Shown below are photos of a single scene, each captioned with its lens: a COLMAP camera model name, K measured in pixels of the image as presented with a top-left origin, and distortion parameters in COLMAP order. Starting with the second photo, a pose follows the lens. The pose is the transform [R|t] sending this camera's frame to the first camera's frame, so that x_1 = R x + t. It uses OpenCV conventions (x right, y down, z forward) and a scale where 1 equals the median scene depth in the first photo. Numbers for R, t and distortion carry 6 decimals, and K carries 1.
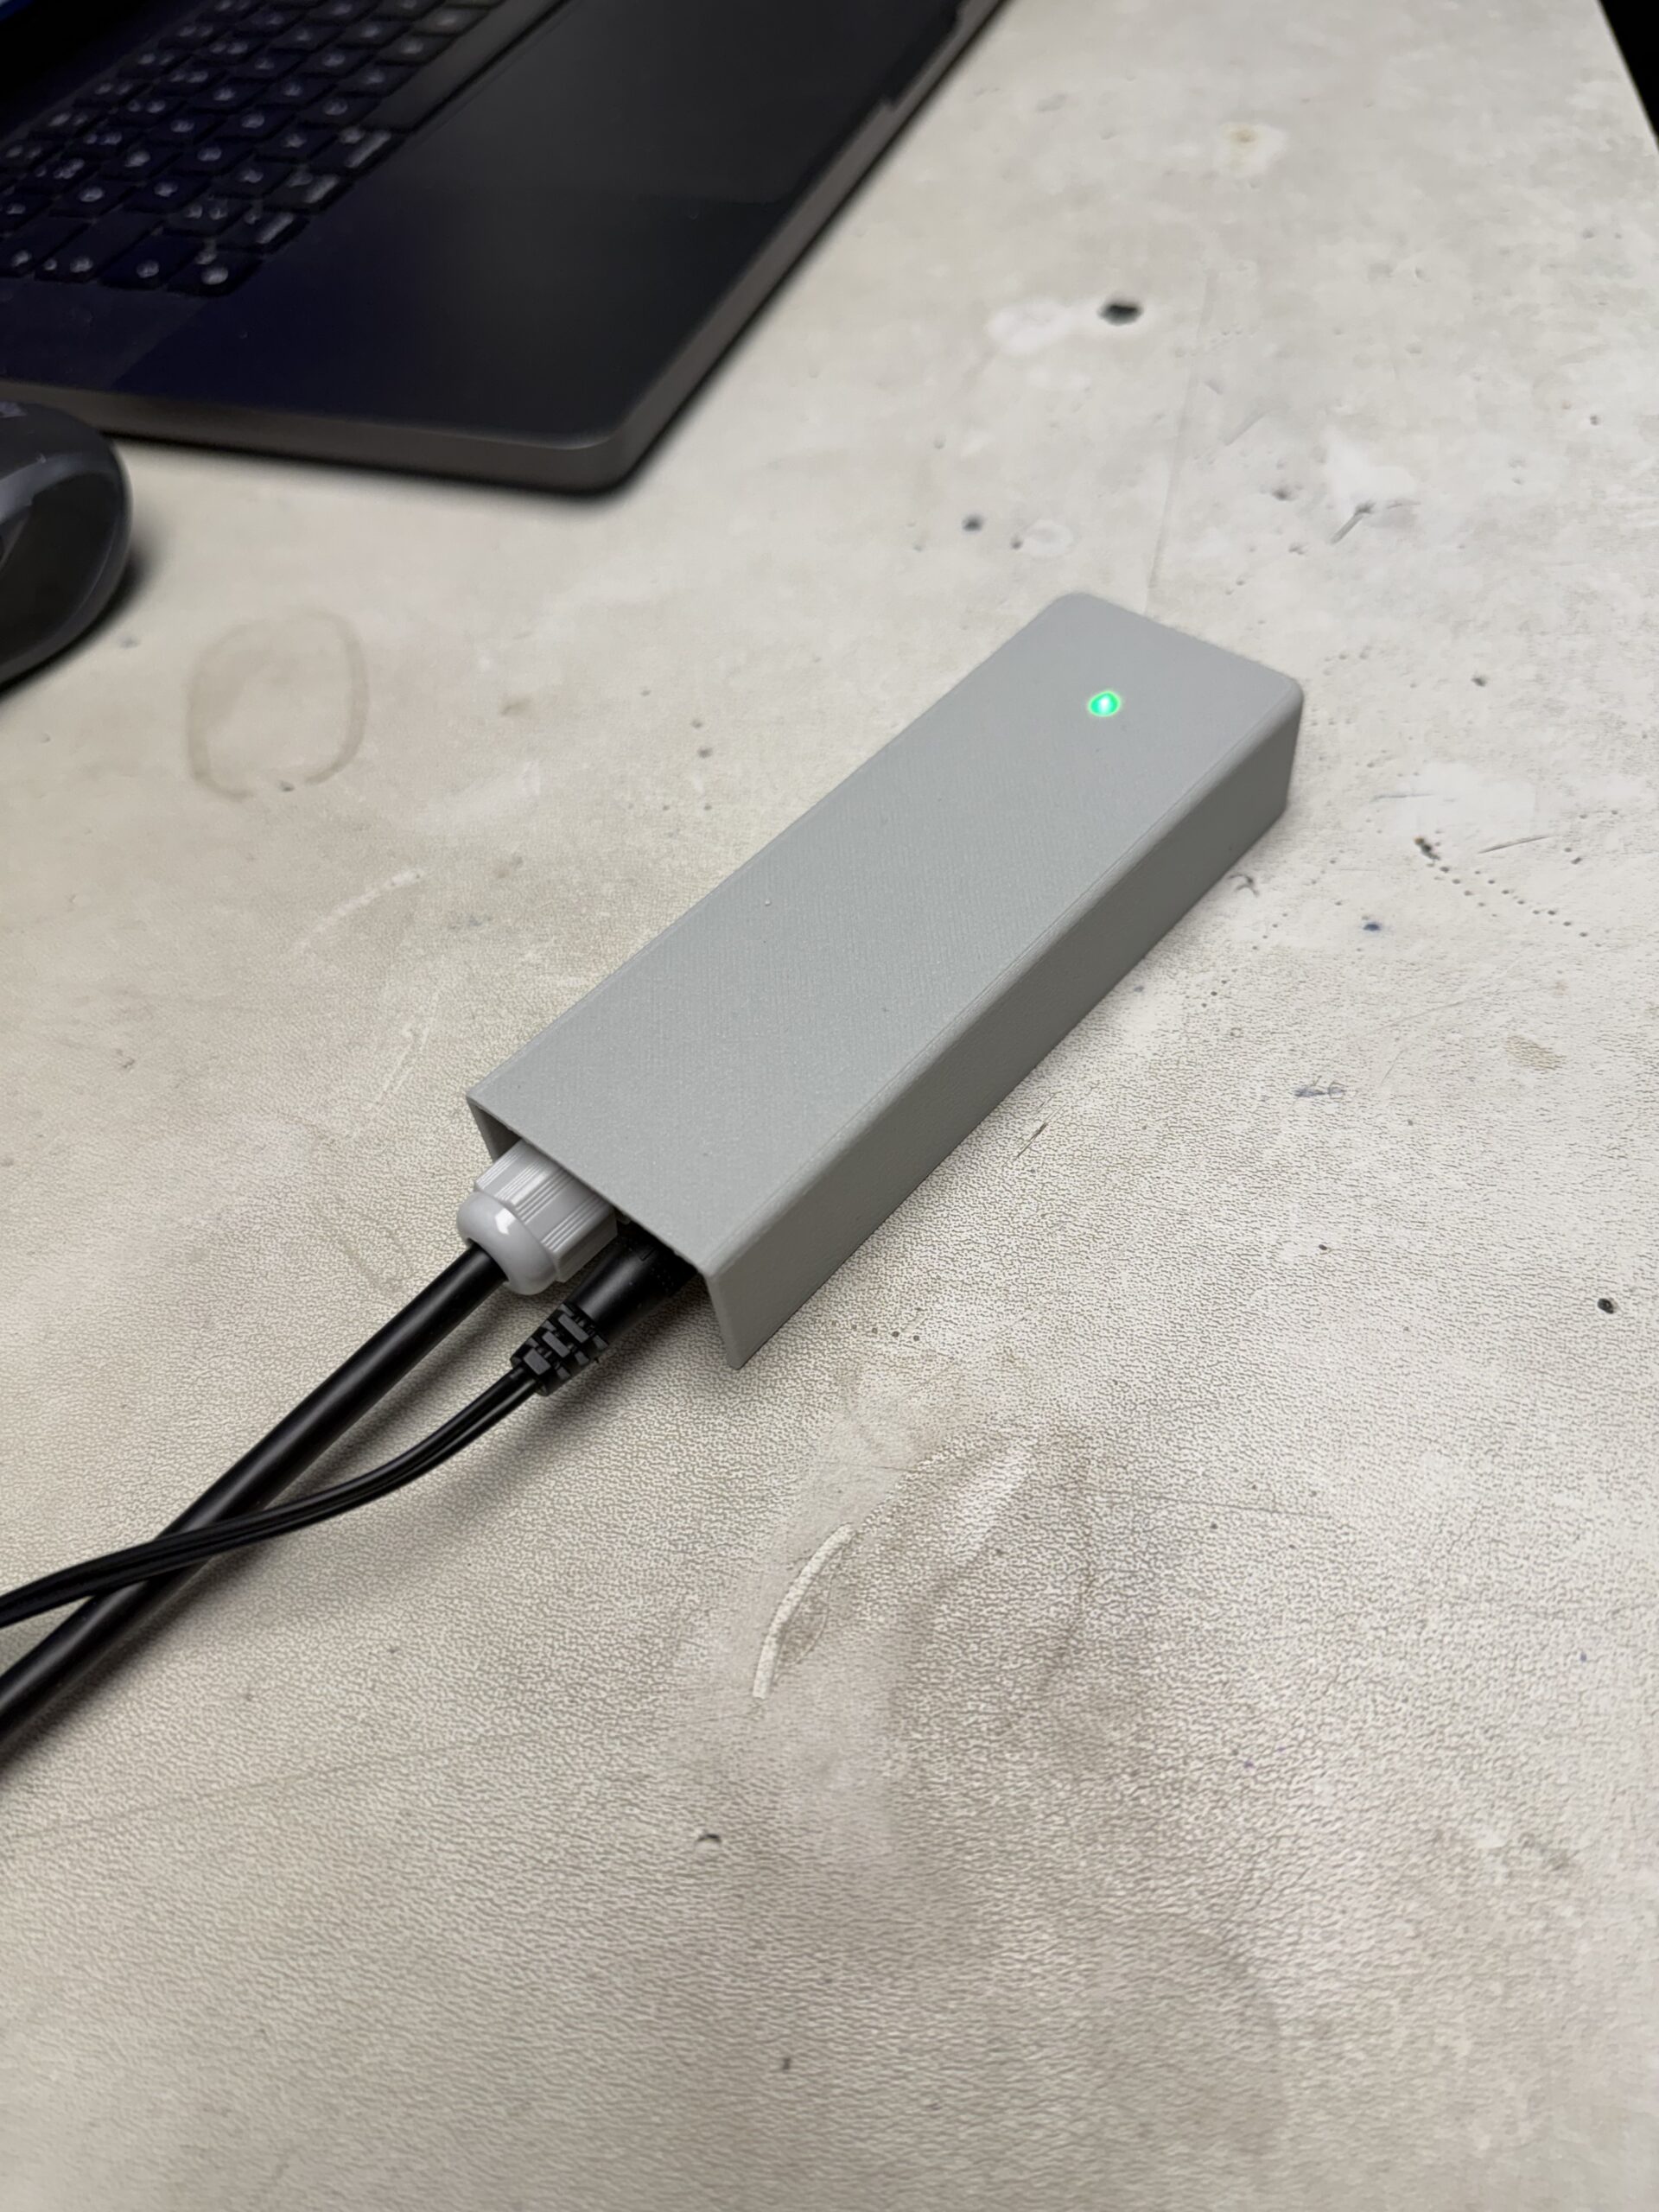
lens RADIAL K [[1566.8, 0, 829.5], [0, 1566.8, 1106.0], [0, 0, 1]] dist [0.049261, -0.158928]
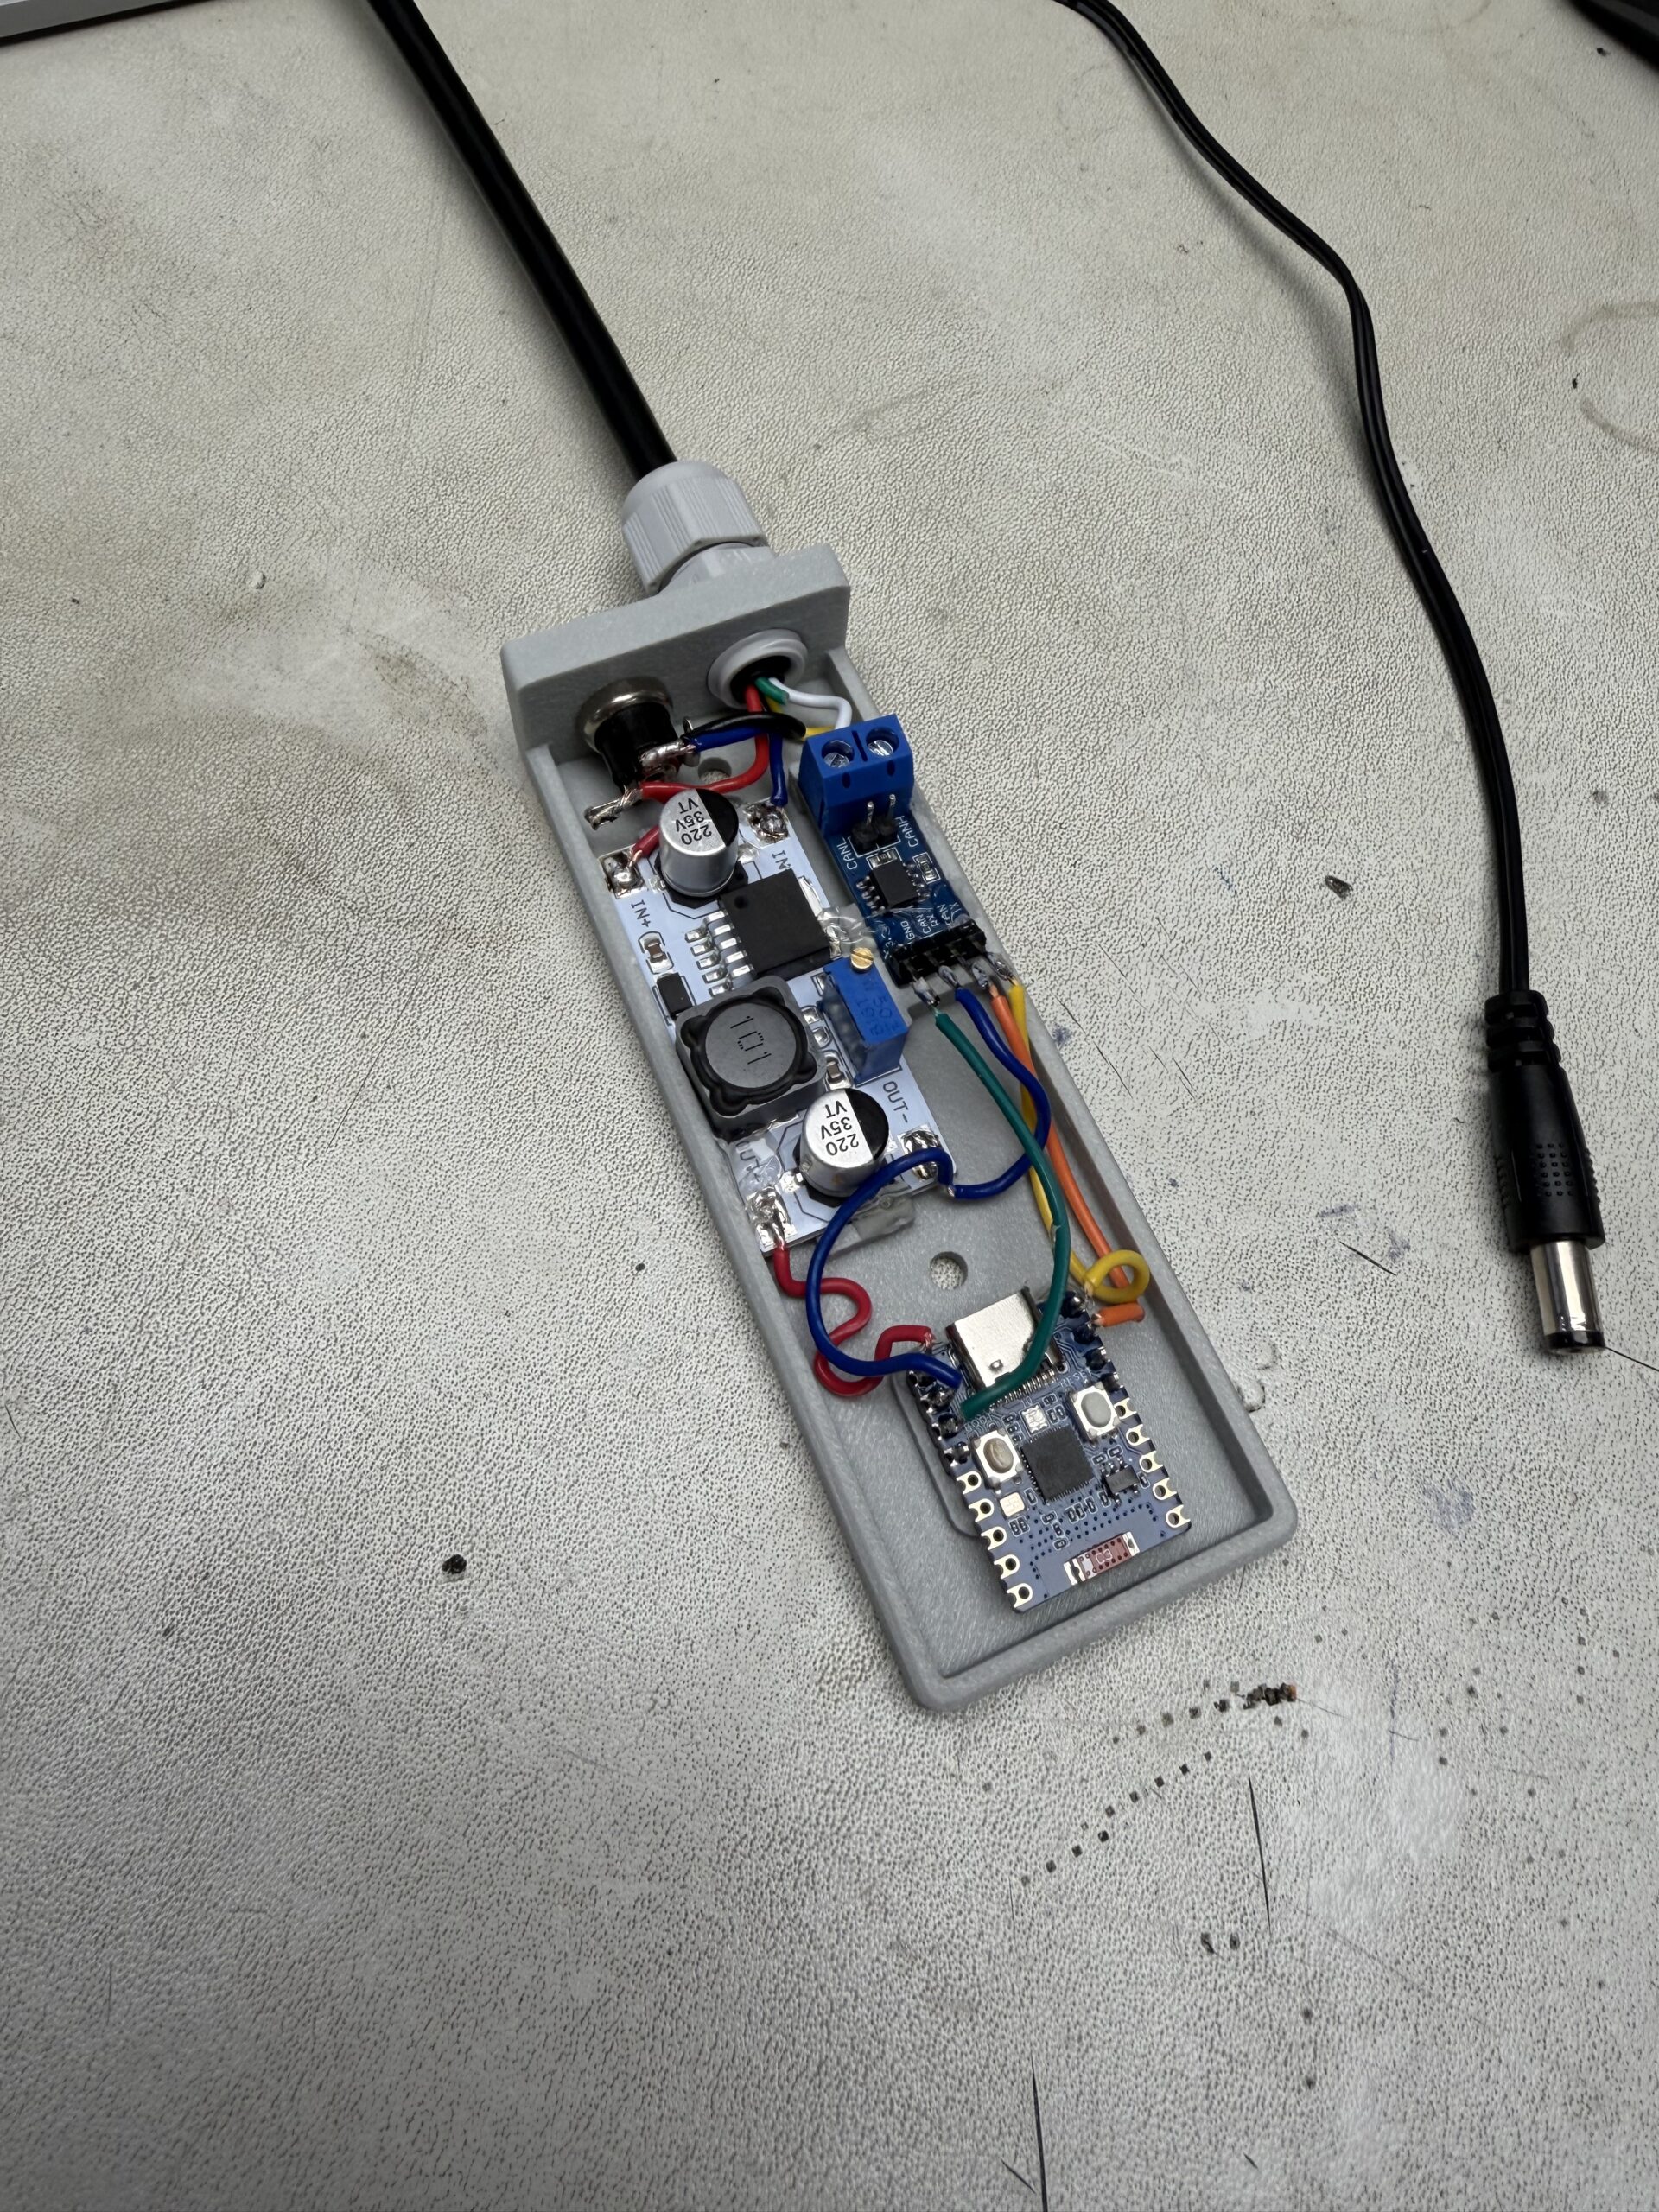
lens RADIAL K [[1530.3, 0, 829.5], [0, 1530.3, 1106.0], [0, 0, 1]] dist [-0.000374, -0.001600]
pose [[-0.210403, 0.919620, -0.331708, 0.543011], [-0.814944, 0.022430, 0.579105, -0.509659], [0.539997, 0.392169, 0.744719, 0.487687]]
